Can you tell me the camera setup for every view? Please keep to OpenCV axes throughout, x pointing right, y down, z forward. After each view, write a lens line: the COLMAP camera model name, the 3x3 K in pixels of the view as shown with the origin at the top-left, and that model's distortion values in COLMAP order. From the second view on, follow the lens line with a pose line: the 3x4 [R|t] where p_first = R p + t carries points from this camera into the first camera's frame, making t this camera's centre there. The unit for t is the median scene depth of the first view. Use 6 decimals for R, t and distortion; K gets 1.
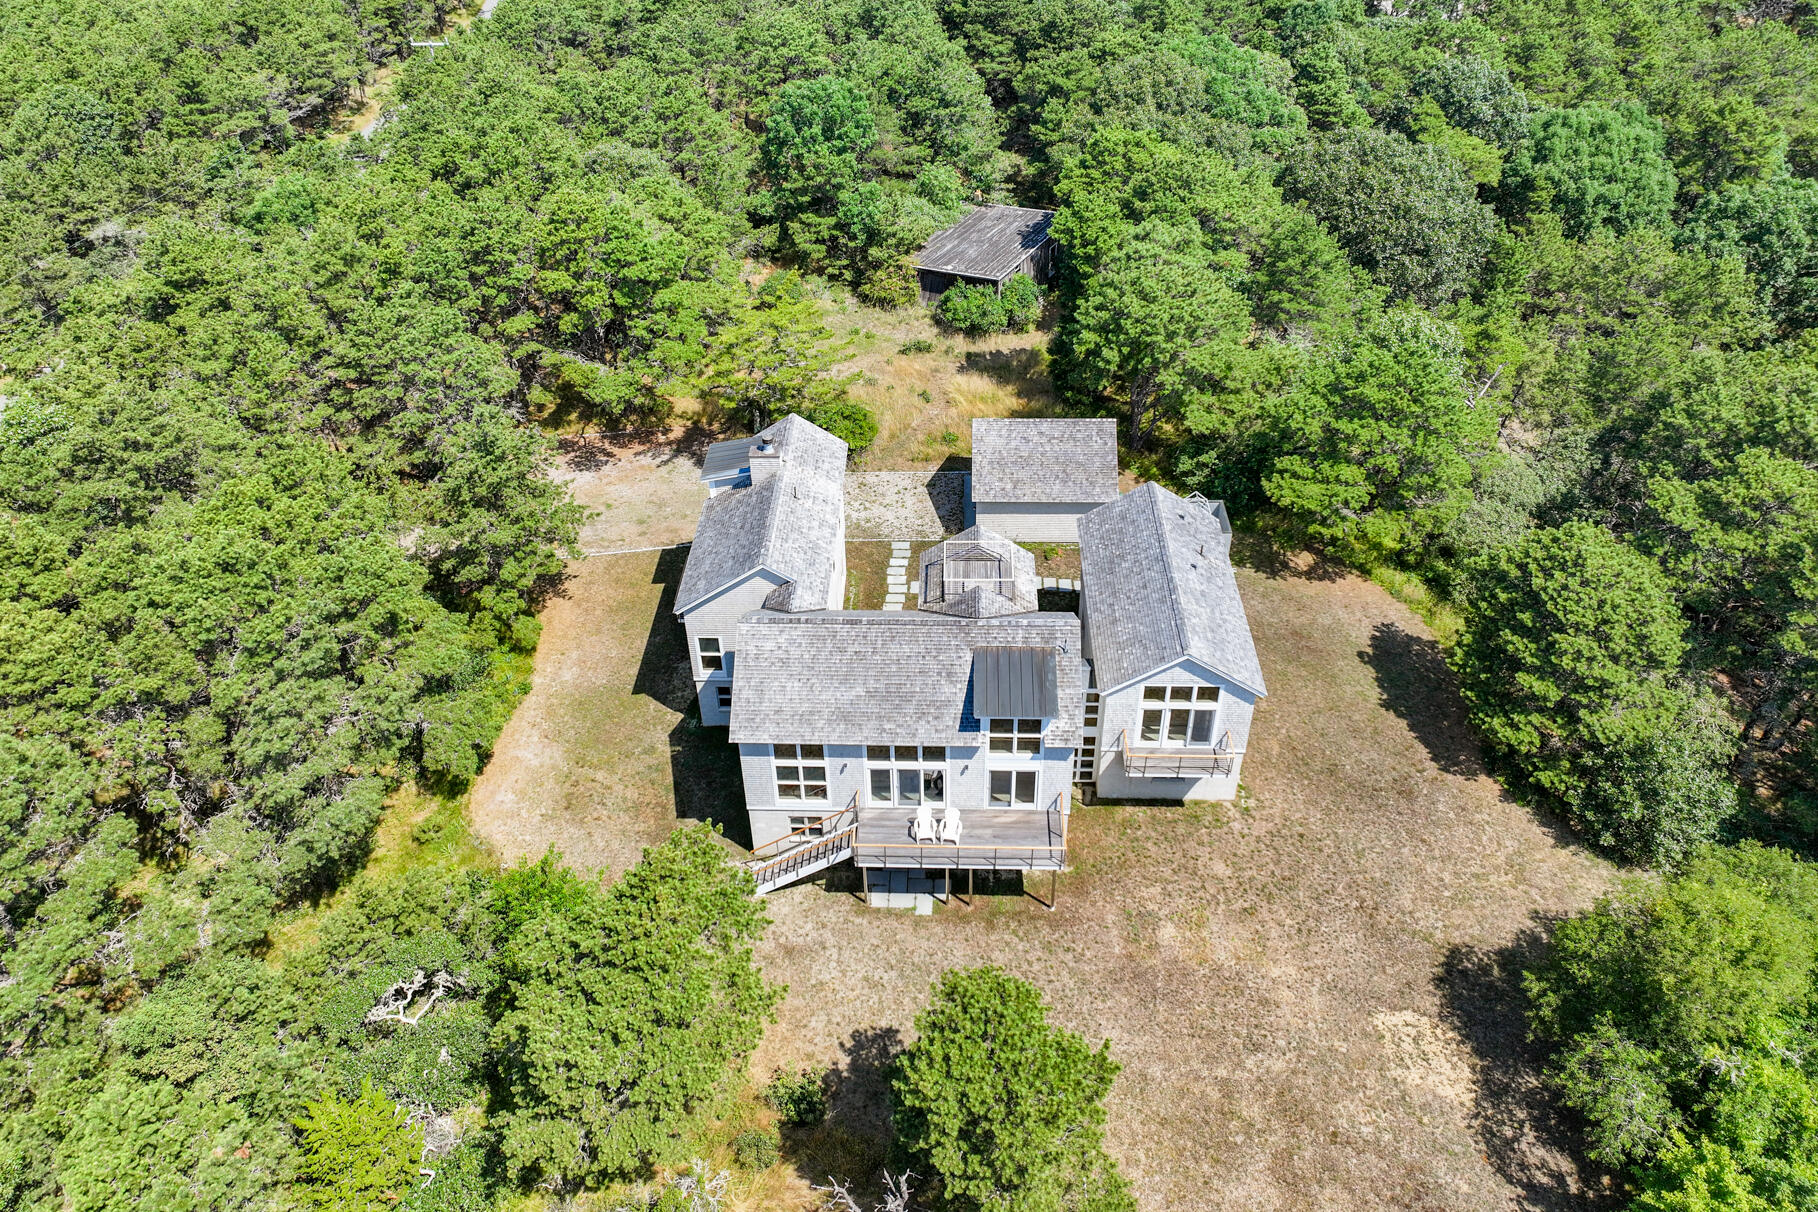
lens RADIAL K [[1199.1, 0, 905.0], [0, 1199.1, 612.6], [0, 0, 1]] dist [-0.008742, -0.000488]
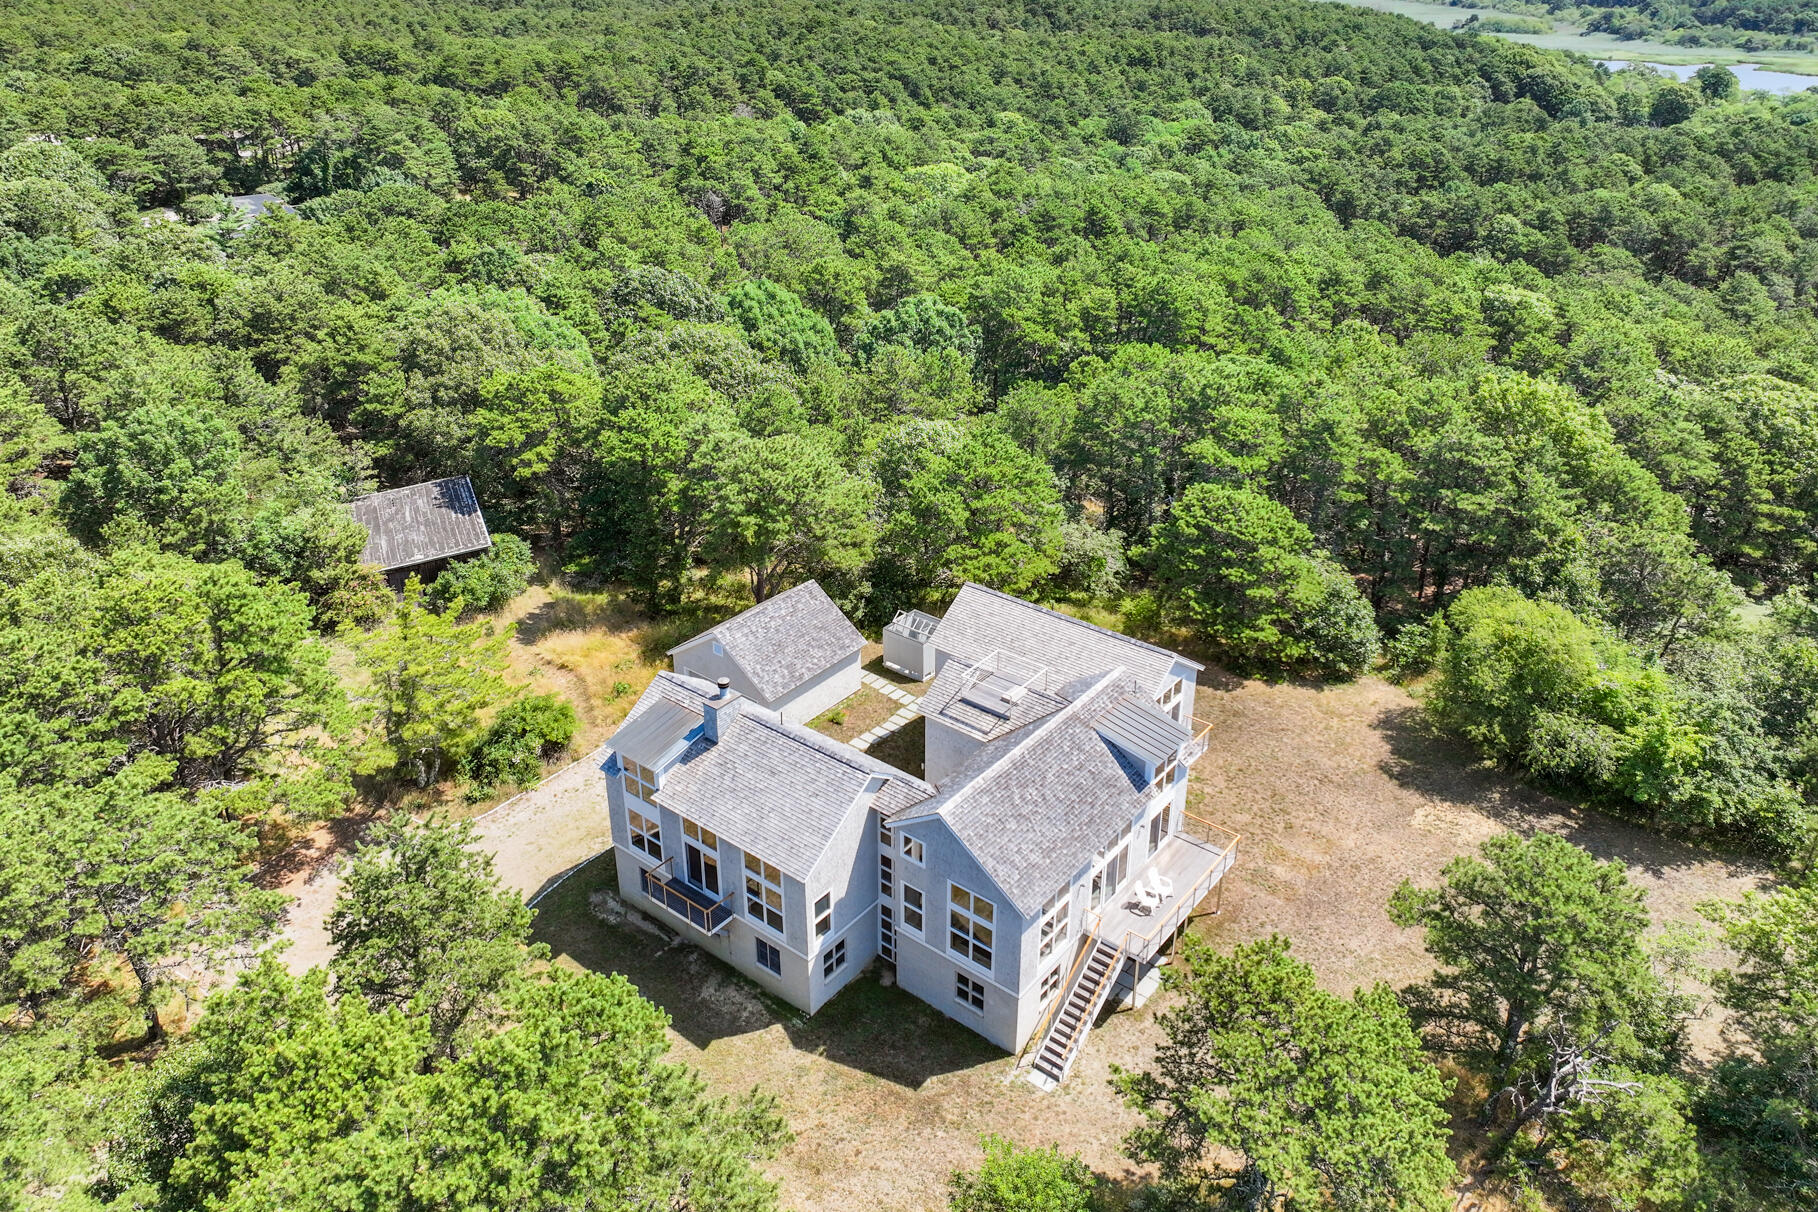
lens RADIAL K [[1268.0, 0, 896.7], [0, 1268.0, 616.3], [0, 0, 1]] dist [0.007613, 0.012786]
pose [[0.600639, -0.367826, 0.709885, -0.687950], [0.512100, 0.858846, 0.011718, -0.132667], [-0.613992, 0.356494, 0.704220, 0.234746]]
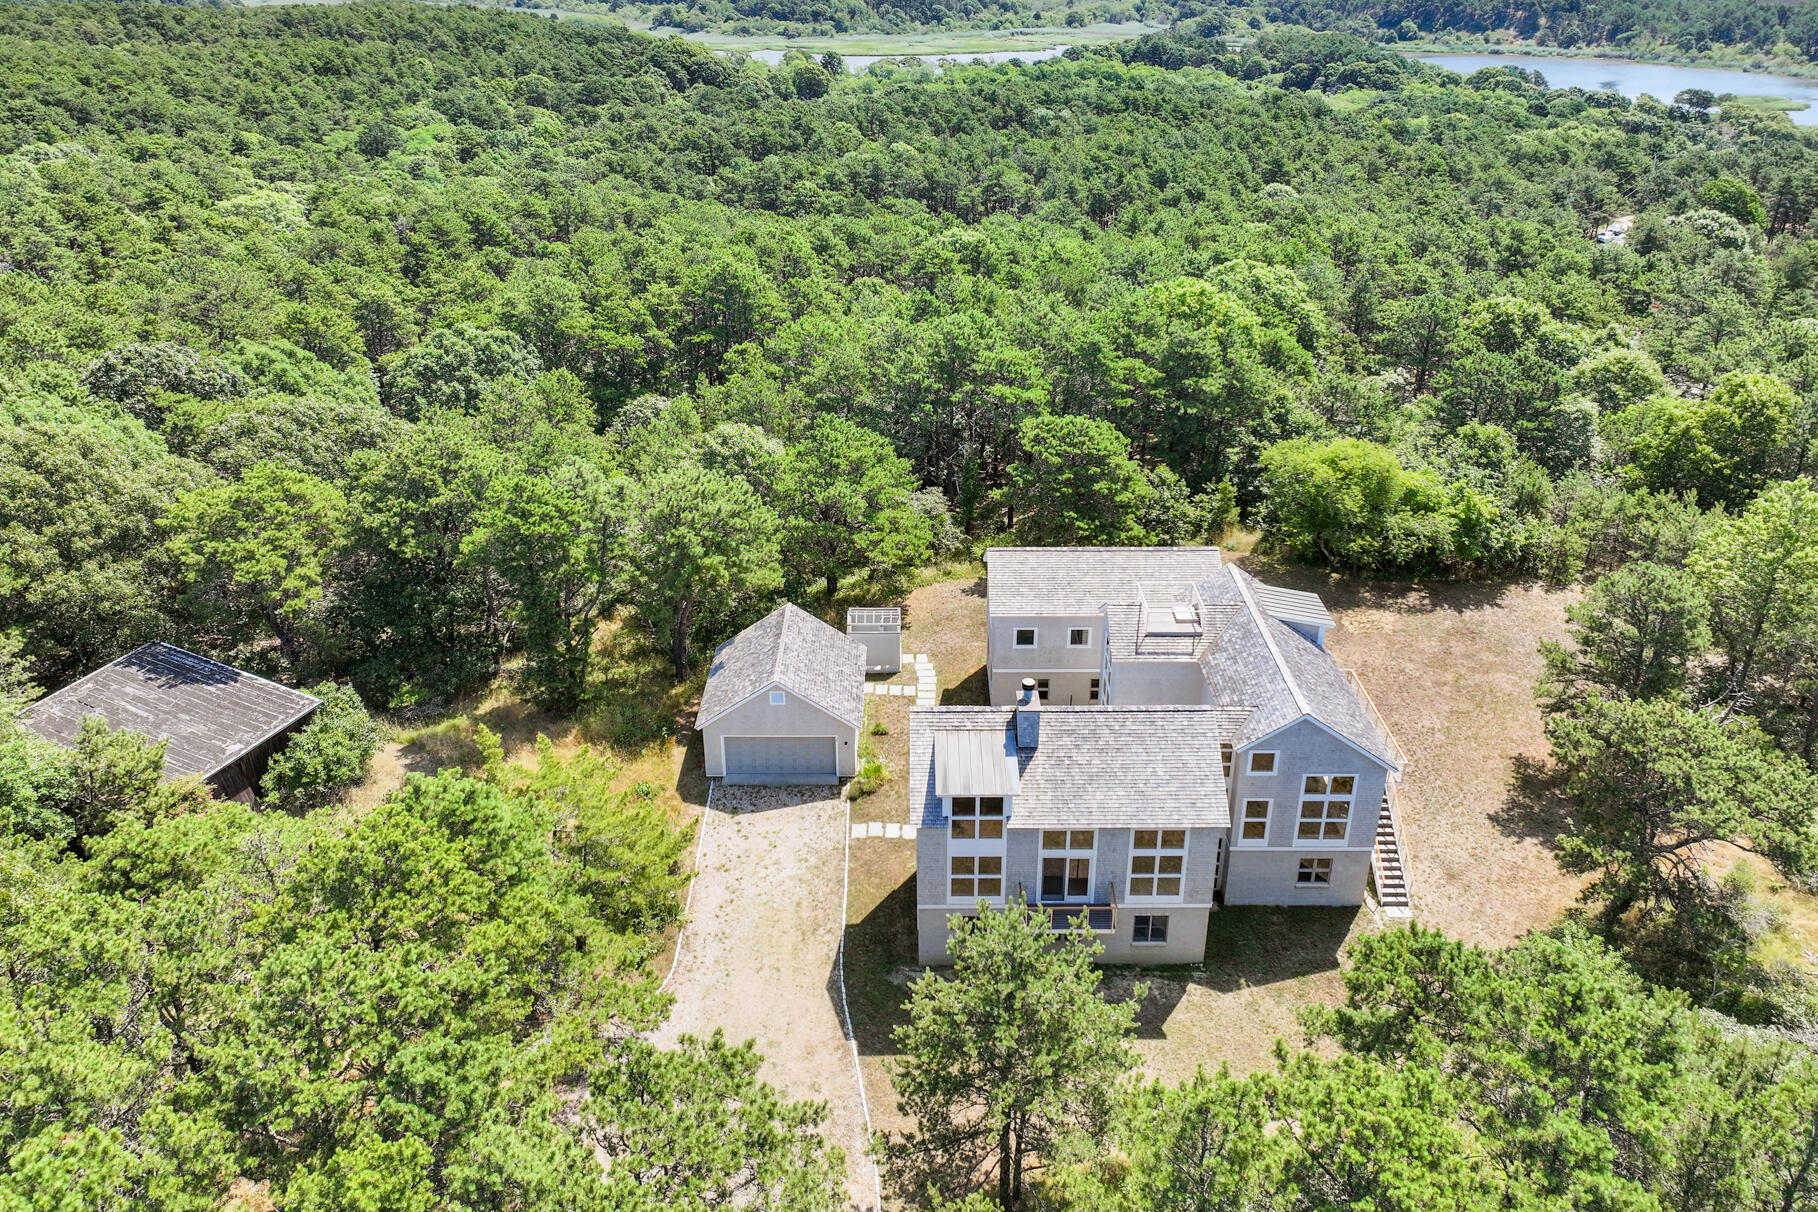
lens RADIAL K [[1268.0, 0, 902.4], [0, 1268.0, 593.1], [0, 0, 1]] dist [0.007613, 0.012786]
pose [[-0.027911, -0.448221, 0.893487, -0.887402], [0.651116, 0.670055, 0.356475, -0.568547], [-0.758465, 0.591713, 0.273142, 0.780599]]
